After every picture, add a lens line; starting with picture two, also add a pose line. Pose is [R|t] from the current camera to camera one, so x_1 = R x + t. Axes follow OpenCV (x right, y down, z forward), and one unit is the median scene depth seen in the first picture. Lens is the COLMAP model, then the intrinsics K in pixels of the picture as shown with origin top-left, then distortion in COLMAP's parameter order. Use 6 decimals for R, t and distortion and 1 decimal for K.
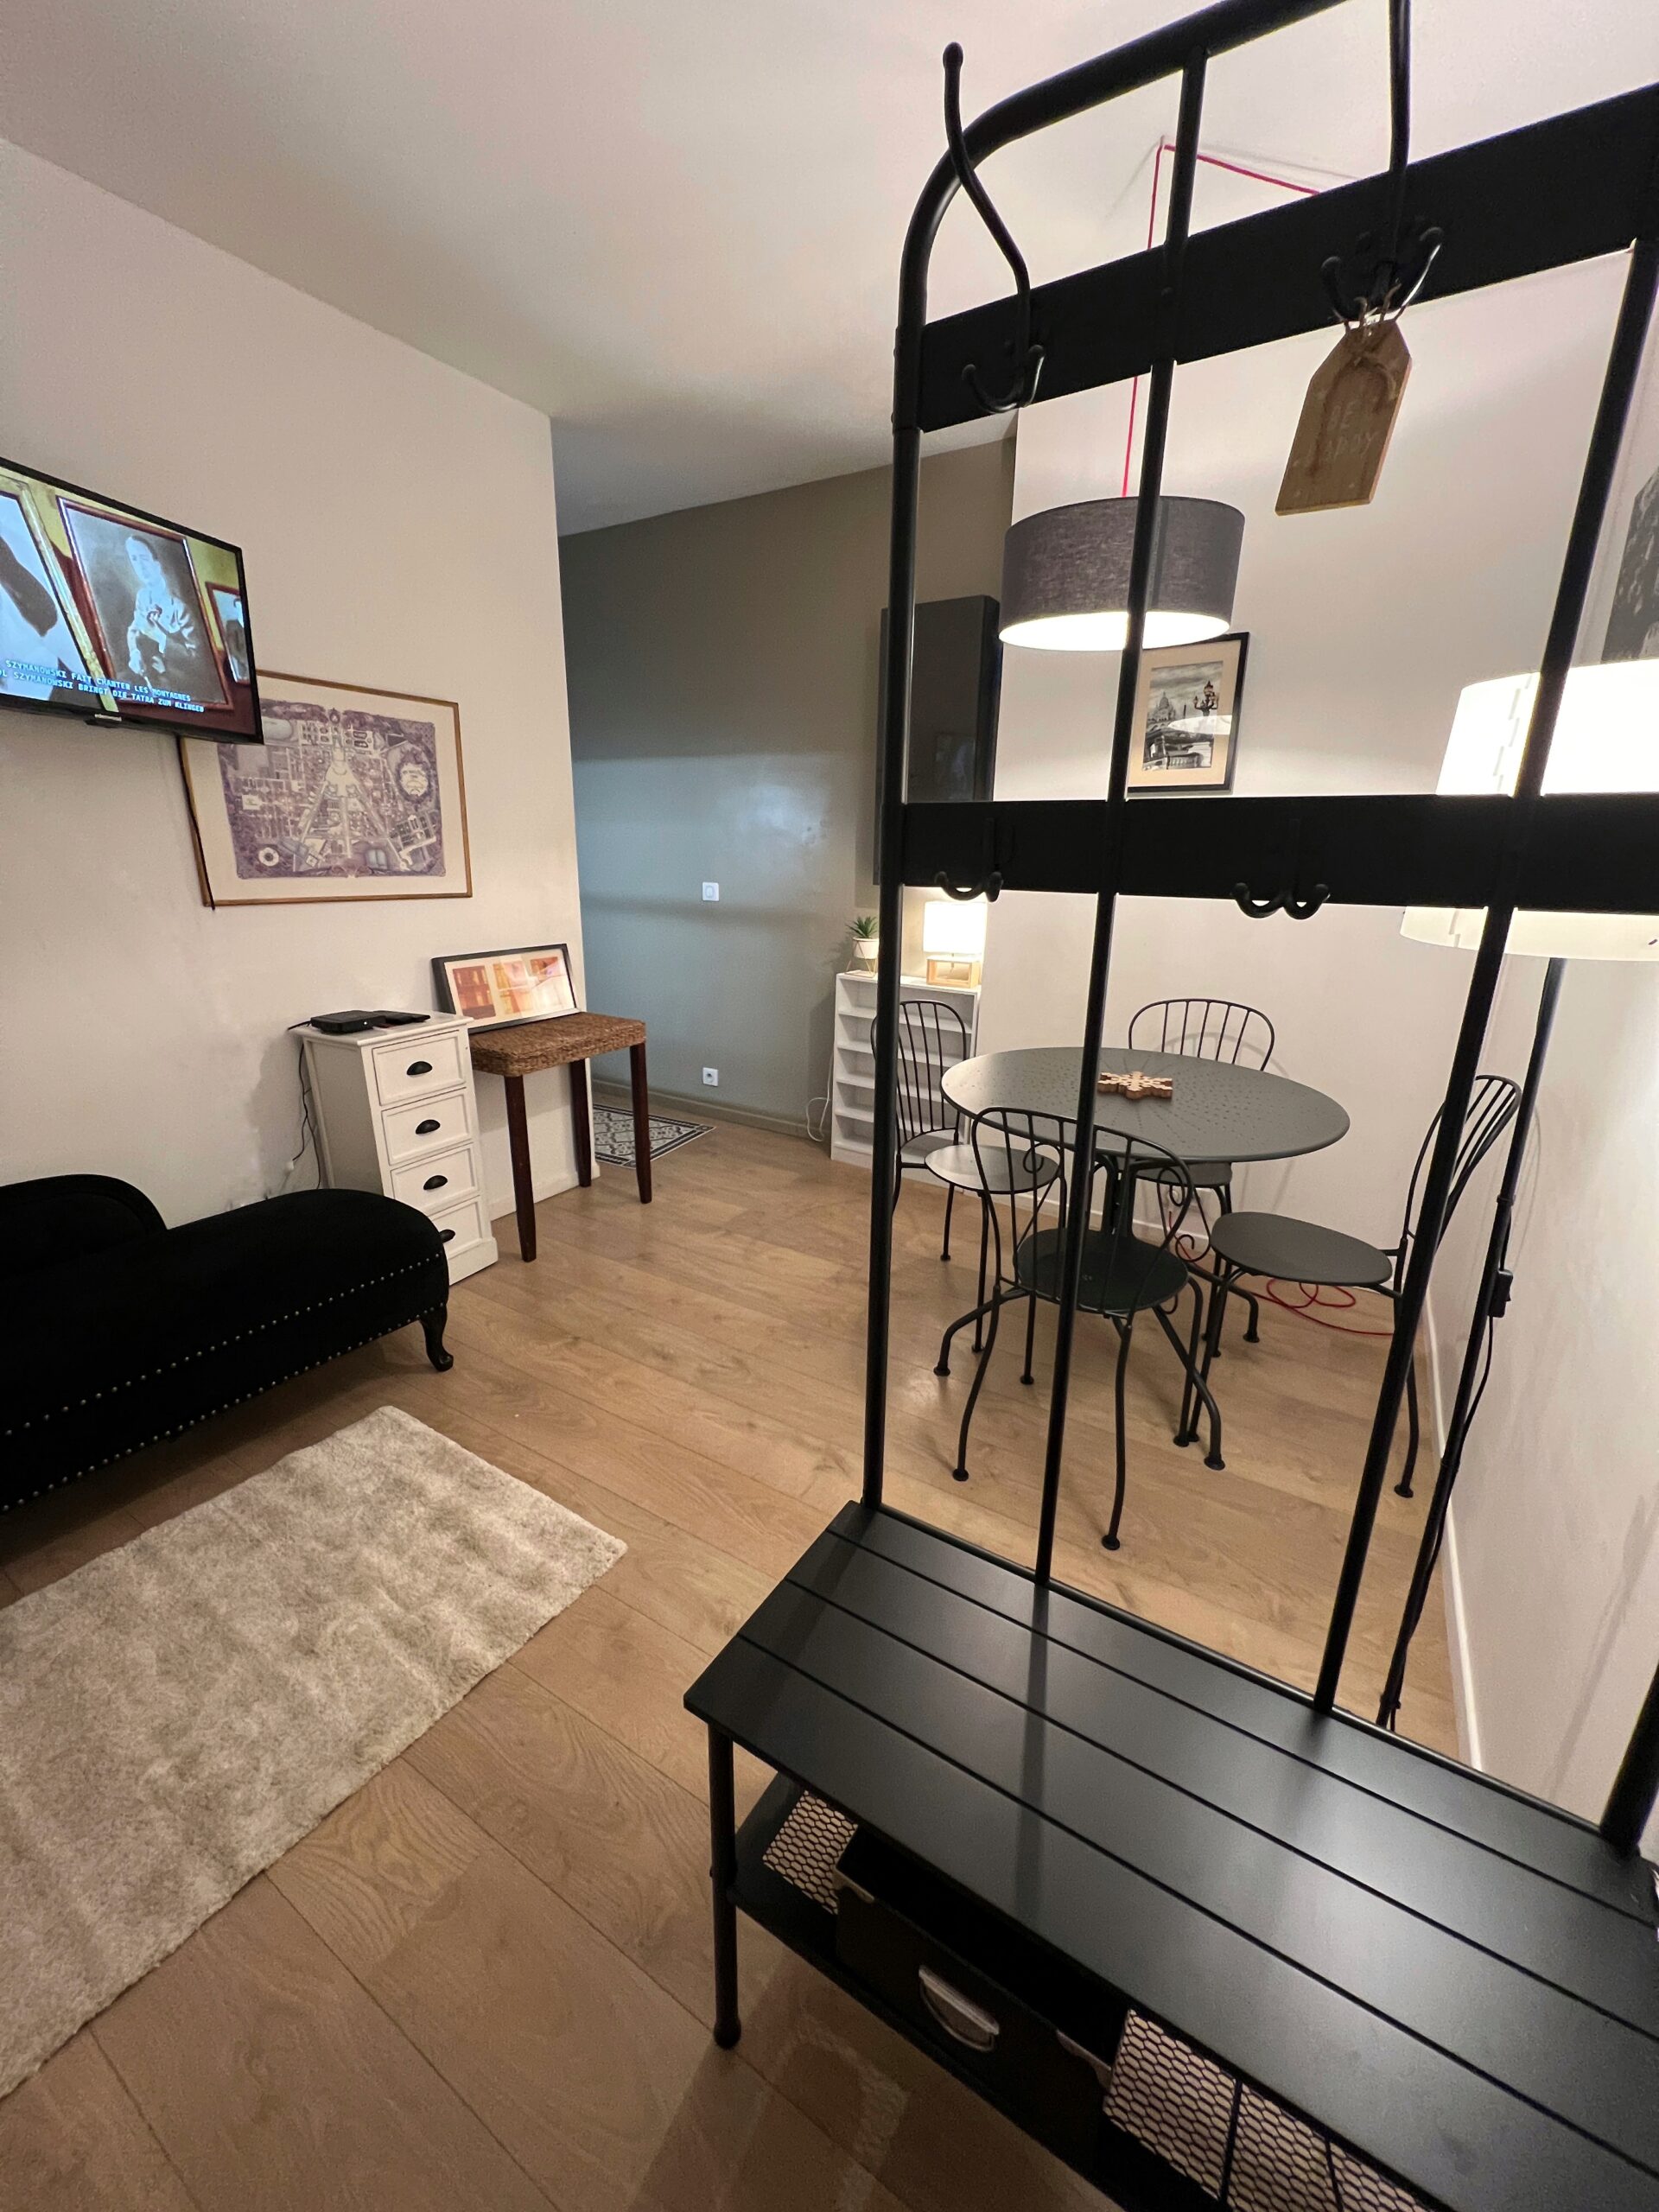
lens RADIAL K [[878.3, 0, 835.8], [0, 878.3, 1106.5], [0, 0, 1]] dist [0.000462, -0.000788]
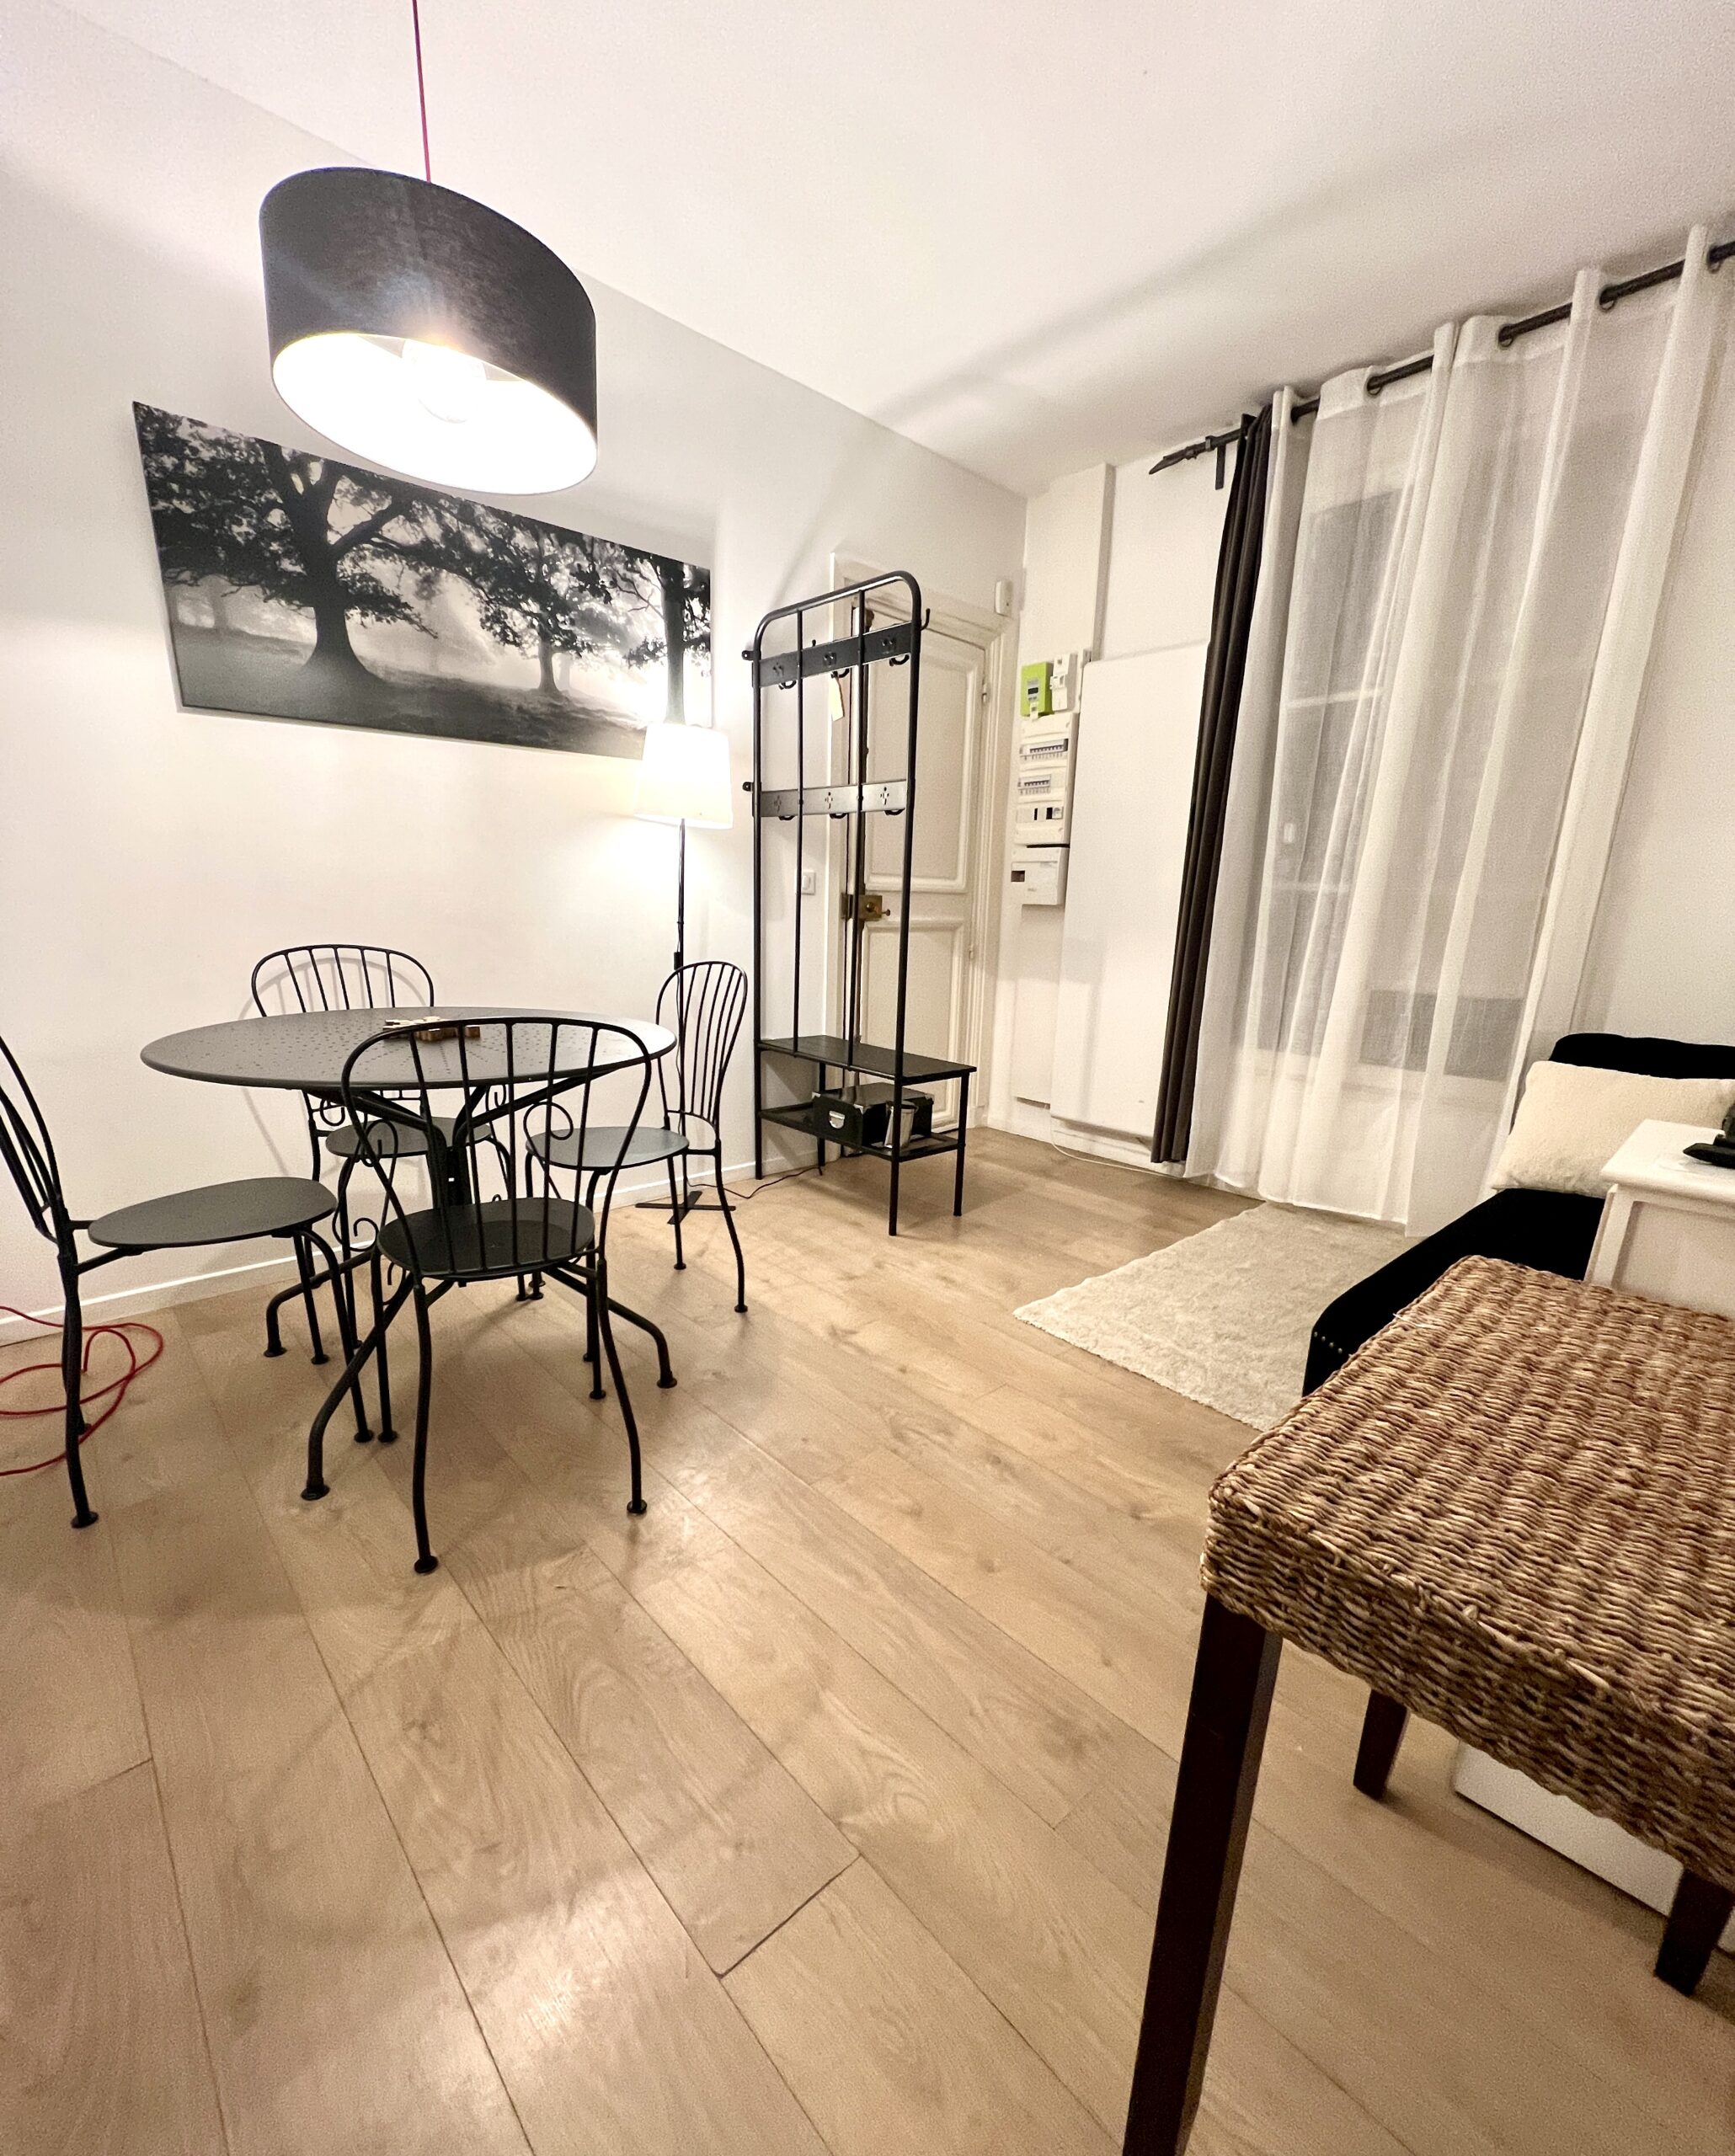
lens RADIAL K [[918.4, 0, 873.4], [0, 918.4, 1152.8], [0, 0, 1]] dist [0.005006, -0.001095]
pose [[-0.963322, -0.116967, 0.241515, -0.238027], [0.030832, 0.845801, 0.532607, -0.323208], [-0.266571, 0.520518, -0.811172, 1.440274]]
